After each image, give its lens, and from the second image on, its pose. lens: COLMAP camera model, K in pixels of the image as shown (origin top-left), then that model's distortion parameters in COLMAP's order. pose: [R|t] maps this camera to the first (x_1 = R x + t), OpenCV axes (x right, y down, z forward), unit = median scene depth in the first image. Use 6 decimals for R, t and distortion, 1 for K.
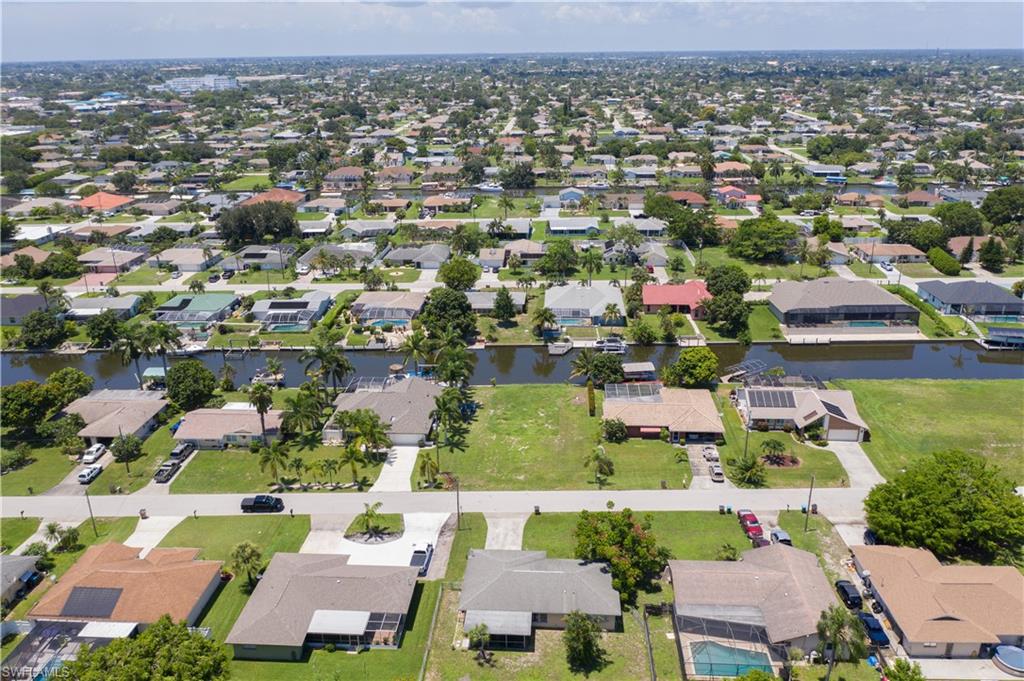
lens RADIAL K [[806.7, 0, 511.8], [0, 806.7, 348.4], [0, 0, 1]] dist [-0.010851, -0.000913]
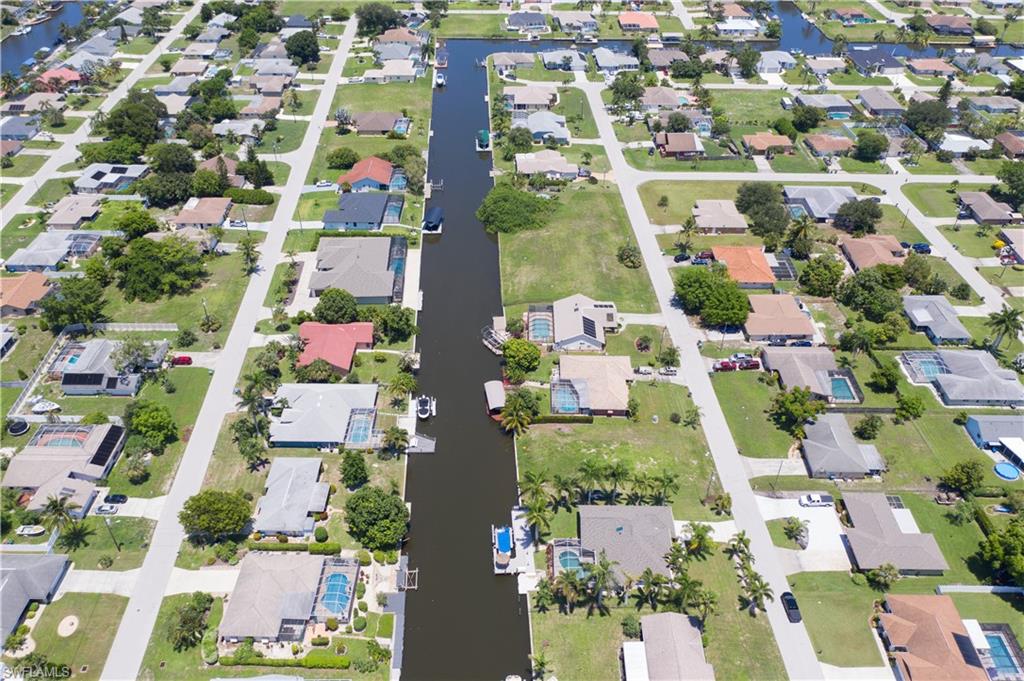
lens RADIAL K [[806.7, 0, 511.8], [0, 806.7, 348.4], [0, 0, 1]] dist [-0.010851, -0.000913]
pose [[-0.046881, -0.603779, 0.795772, -0.902048], [0.345153, 0.737789, 0.580118, -0.845248], [-0.937375, 0.301859, 0.173808, 0.925344]]
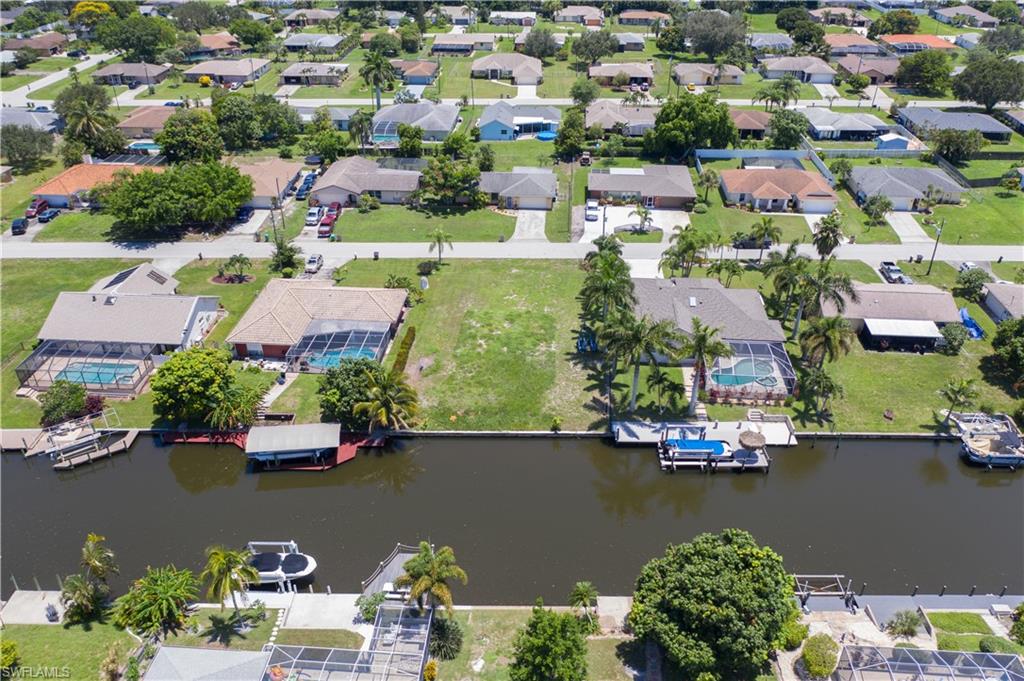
lens RADIAL K [[806.7, 0, 511.8], [0, 806.7, 348.4], [0, 0, 1]] dist [-0.010851, -0.000913]
pose [[-0.999805, 0.002764, 0.019569, -0.003733], [0.017055, 0.620945, 0.783668, -0.501515], [-0.009986, 0.783849, -0.620871, 1.555376]]
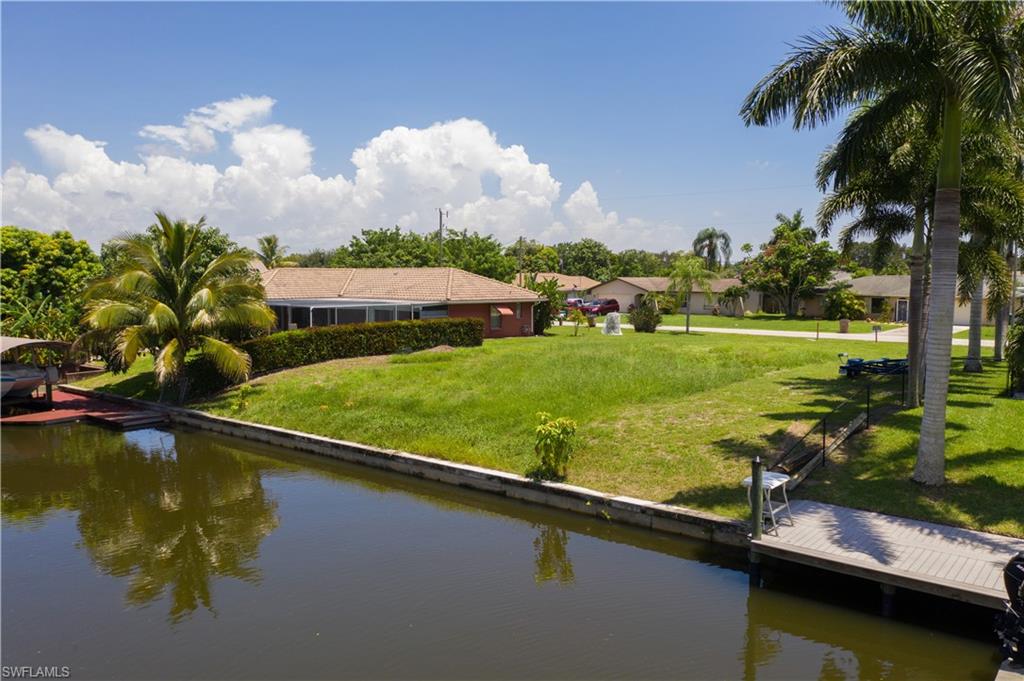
lens RADIAL K [[806.7, 0, 511.8], [0, 806.7, 348.4], [0, 0, 1]] dist [-0.010851, -0.000913]
pose [[-0.776004, -0.046239, 0.629030, -0.119522], [0.225709, 0.910906, 0.345406, -0.023186], [-0.588959, 0.410015, -0.696431, 1.302377]]
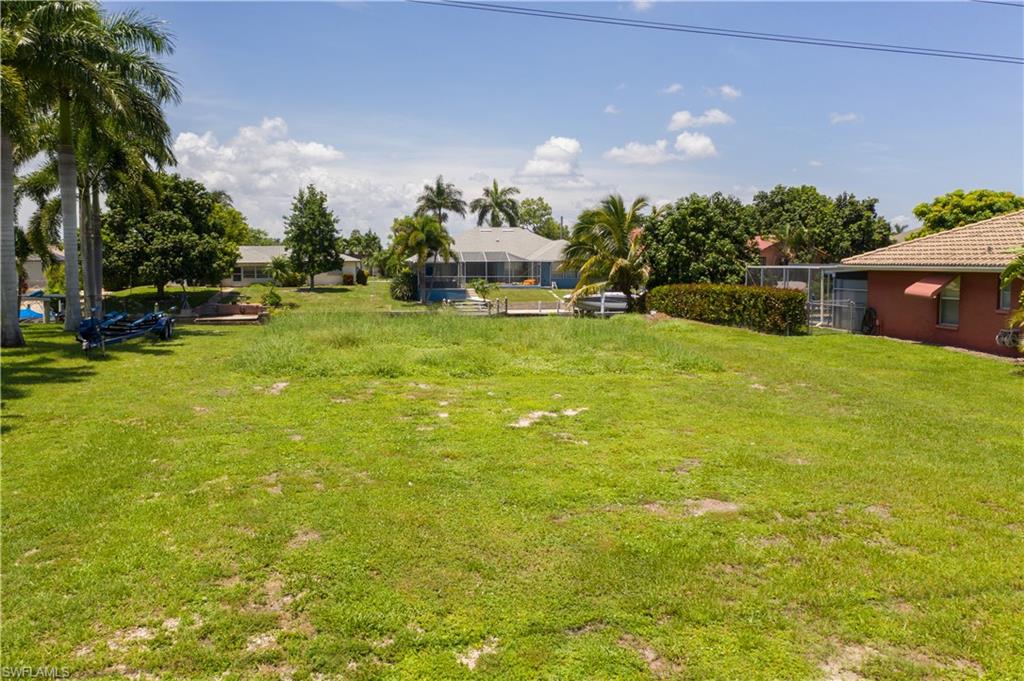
lens RADIAL K [[820.5, 0, 477.1], [0, 820.5, 313.1], [0, 0, 1]] dist [-0.003357, 0.005846]
pose [[0.979452, -0.004719, 0.201621, -0.017086], [0.063142, 0.956640, -0.284348, 0.139959], [-0.191537, 0.291236, 0.937281, 0.887641]]
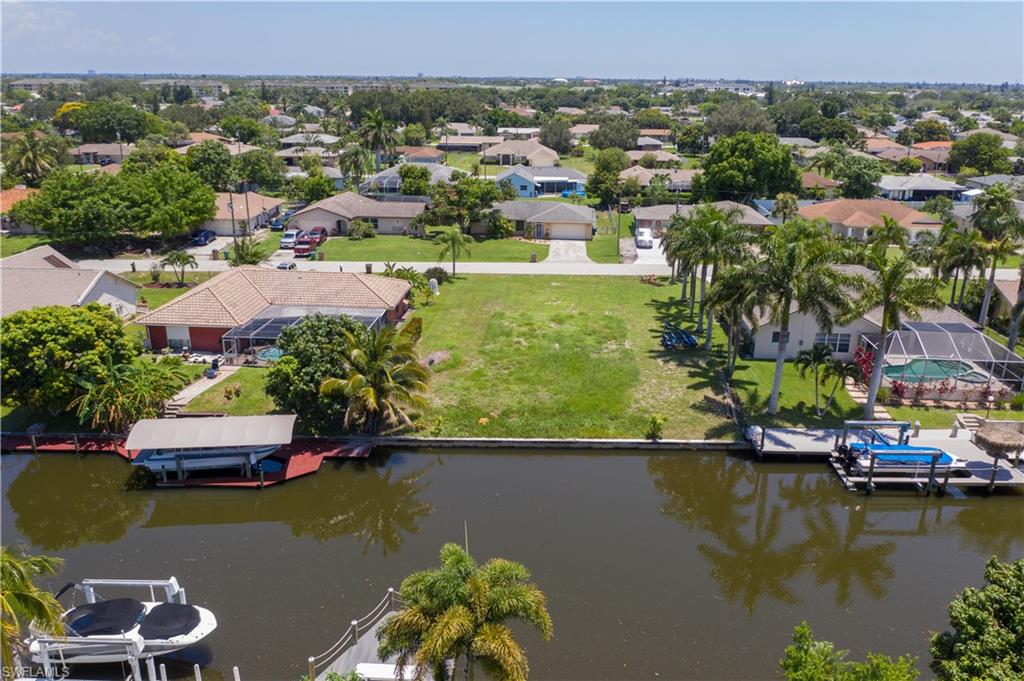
lens RADIAL K [[806.7, 0, 511.8], [0, 806.7, 348.4], [0, 0, 1]] dist [-0.010851, -0.000913]
pose [[-0.999966, -0.001551, 0.008039, 0.040458], [0.003866, 0.776119, 0.630574, -0.230155], [-0.007217, 0.630584, -0.776087, 1.480787]]
